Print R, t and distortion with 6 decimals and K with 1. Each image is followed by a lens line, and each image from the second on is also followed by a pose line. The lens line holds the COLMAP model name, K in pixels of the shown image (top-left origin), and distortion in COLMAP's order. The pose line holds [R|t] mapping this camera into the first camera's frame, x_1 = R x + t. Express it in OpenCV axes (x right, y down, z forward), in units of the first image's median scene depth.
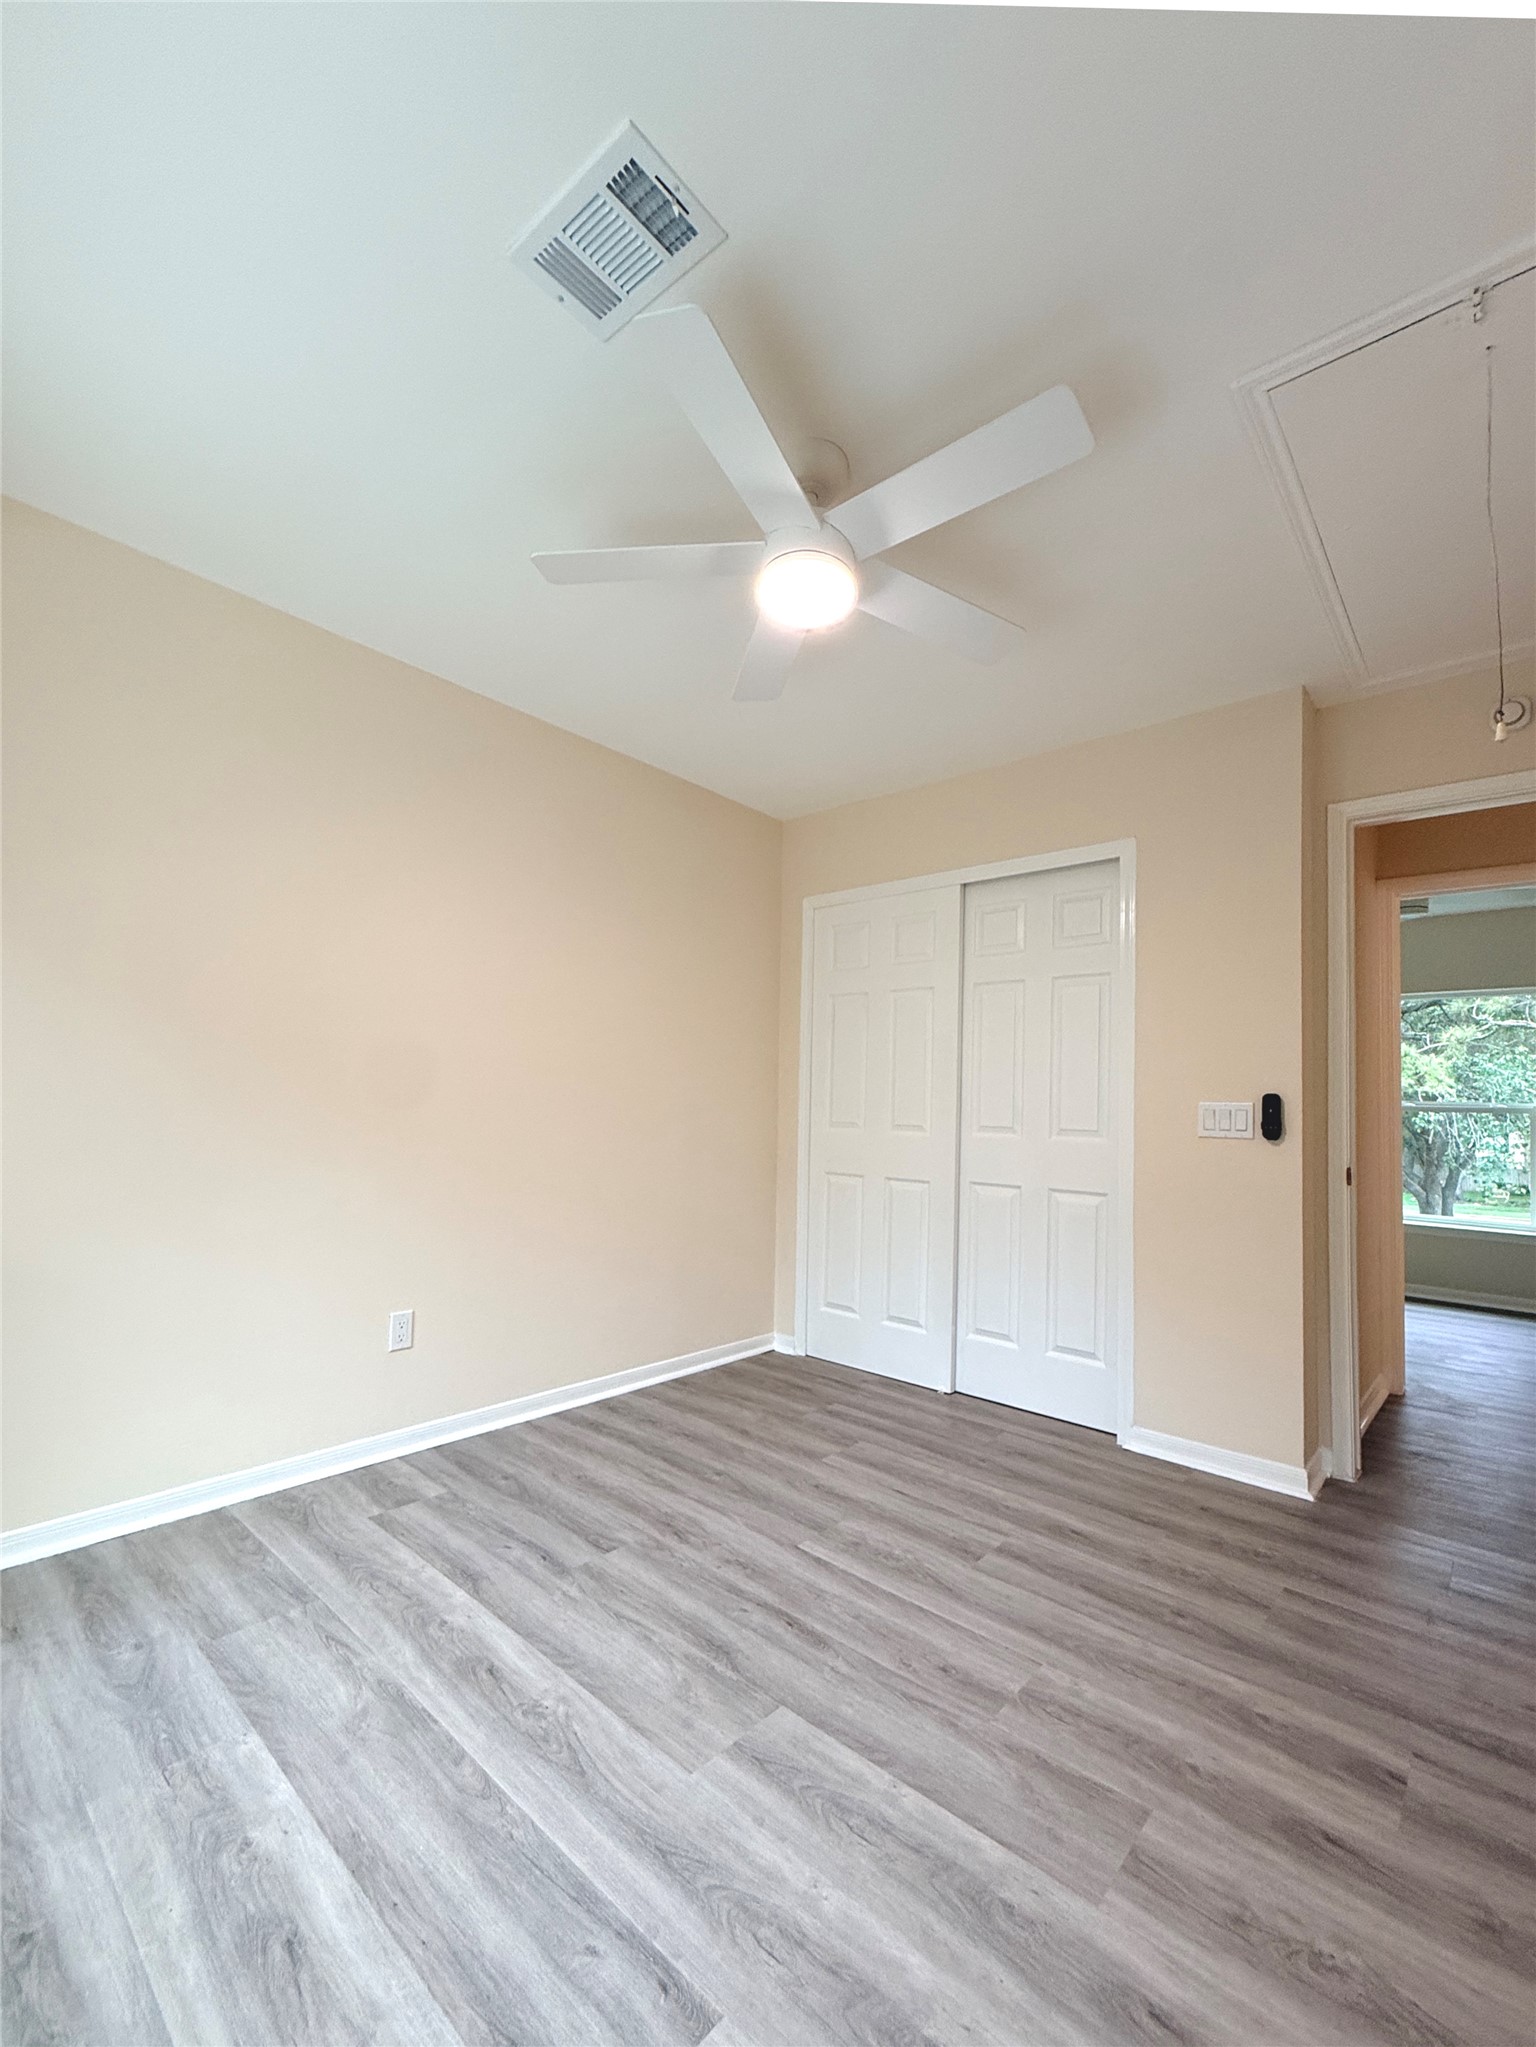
lens RADIAL K [[827.1, 0, 768.0], [0, 827.1, 1023.5], [0, 0, 1]] dist [0.002826, 0.000526]
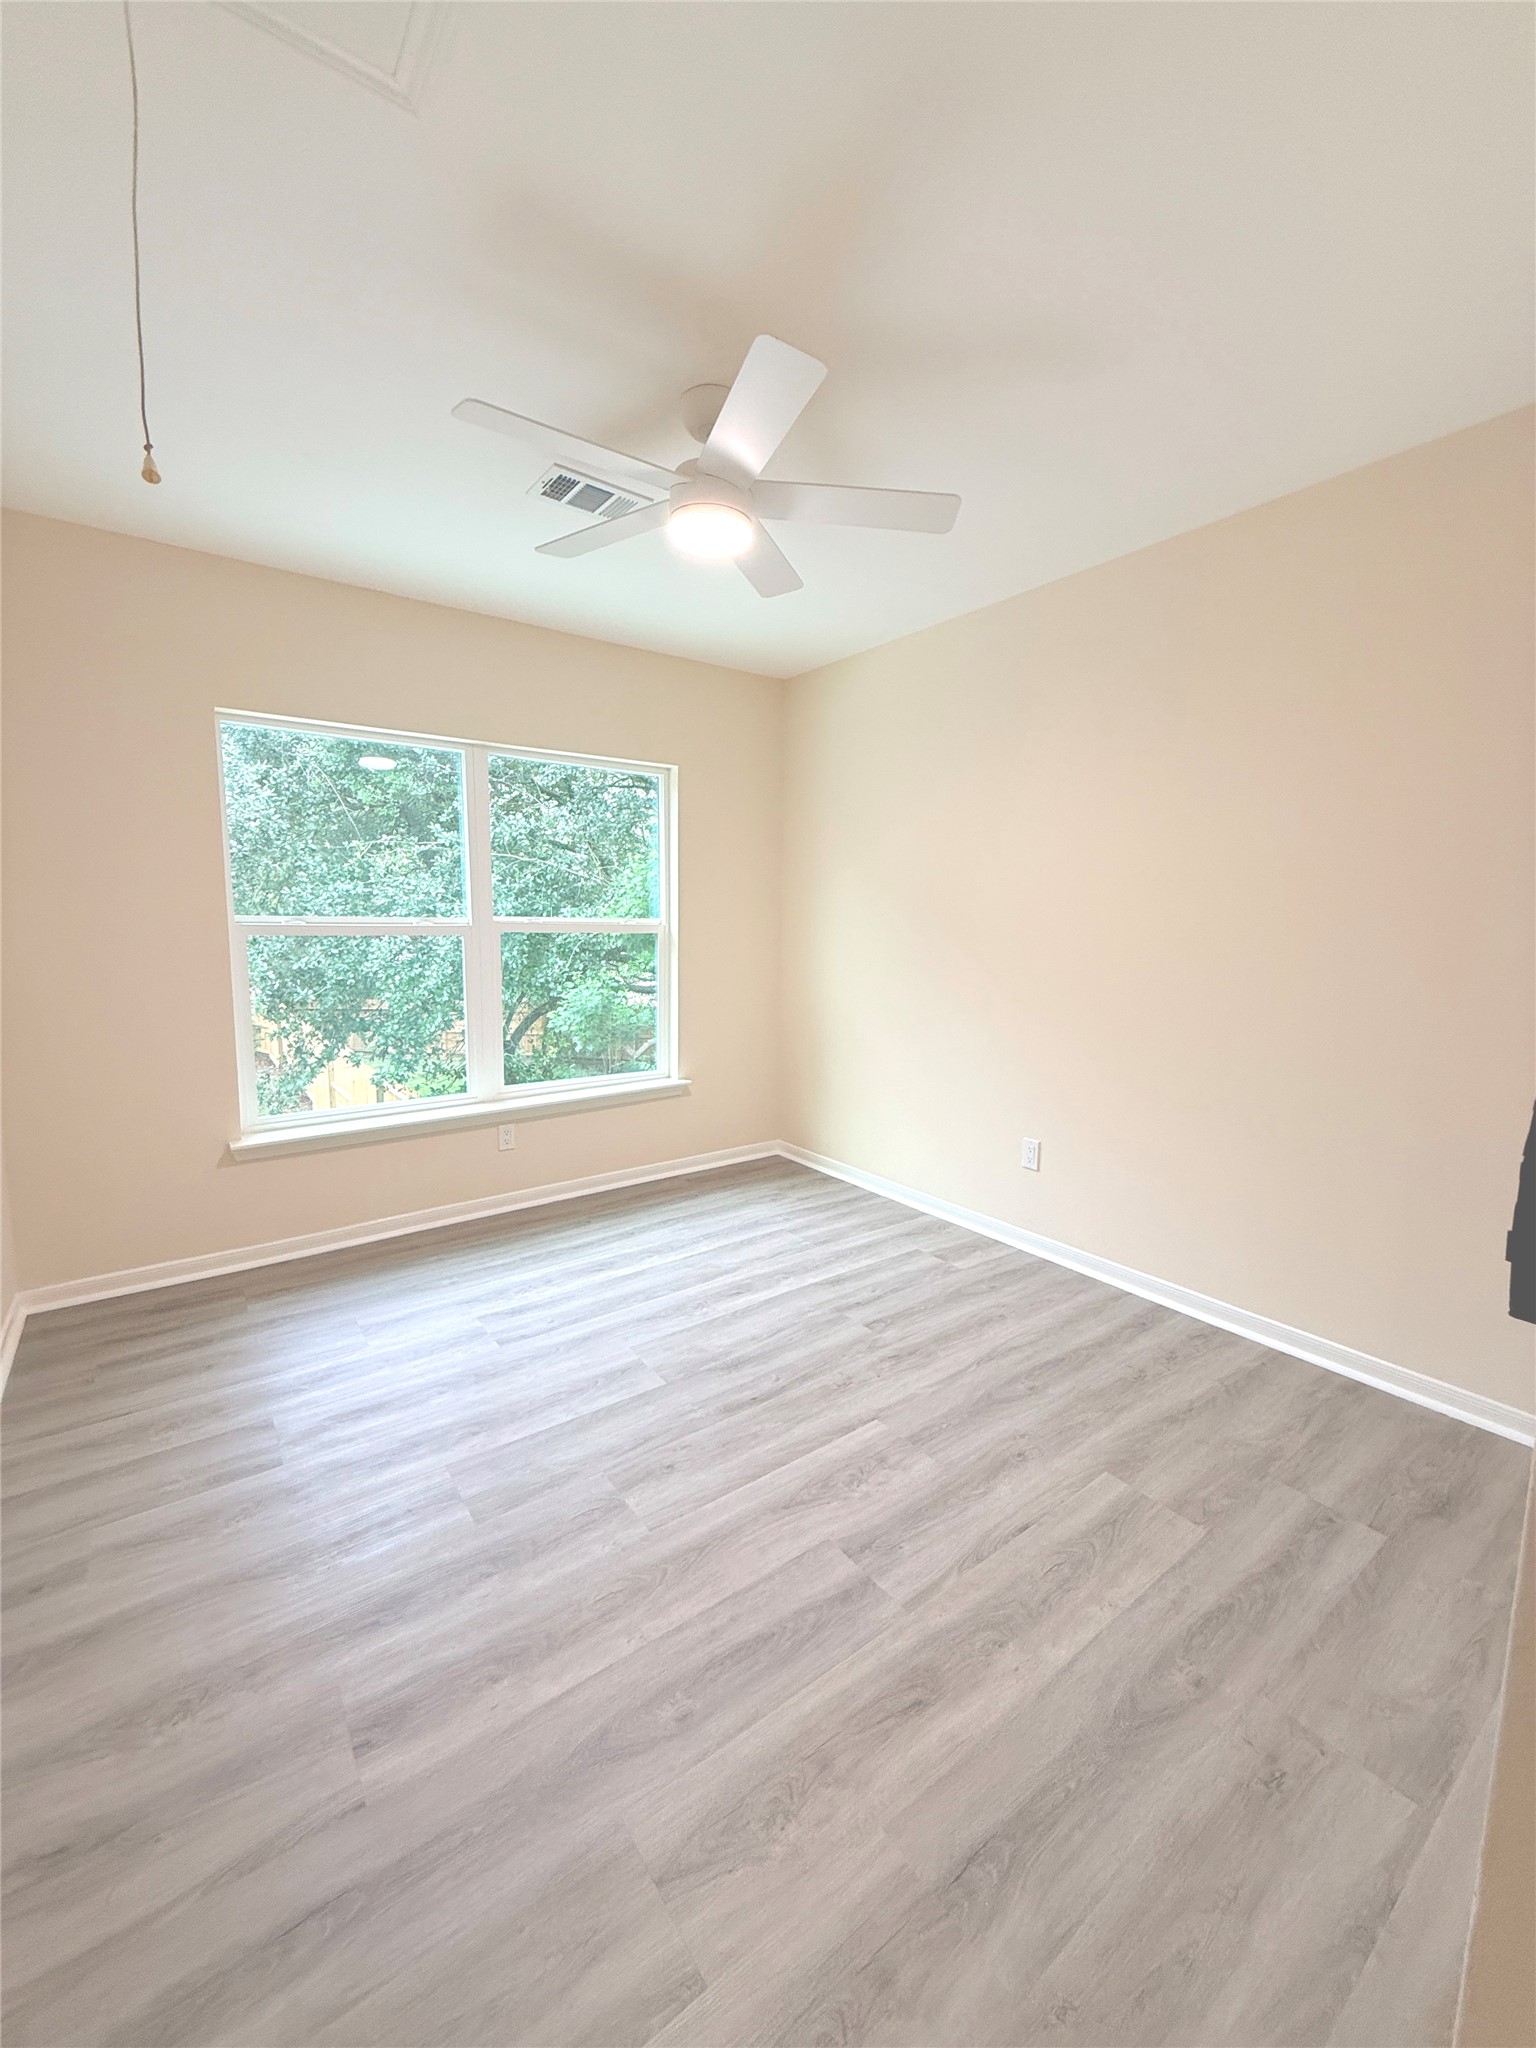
lens RADIAL K [[827.5, 0, 768.0], [0, 827.5, 1024.0], [0, 0, 1]] dist [0.002826, 0.000526]
pose [[-0.197728, 0.087982, -0.976301, 1.032903], [0.089009, 0.993461, 0.071501, 0.086540], [0.976207, -0.072762, -0.204267, 1.168694]]
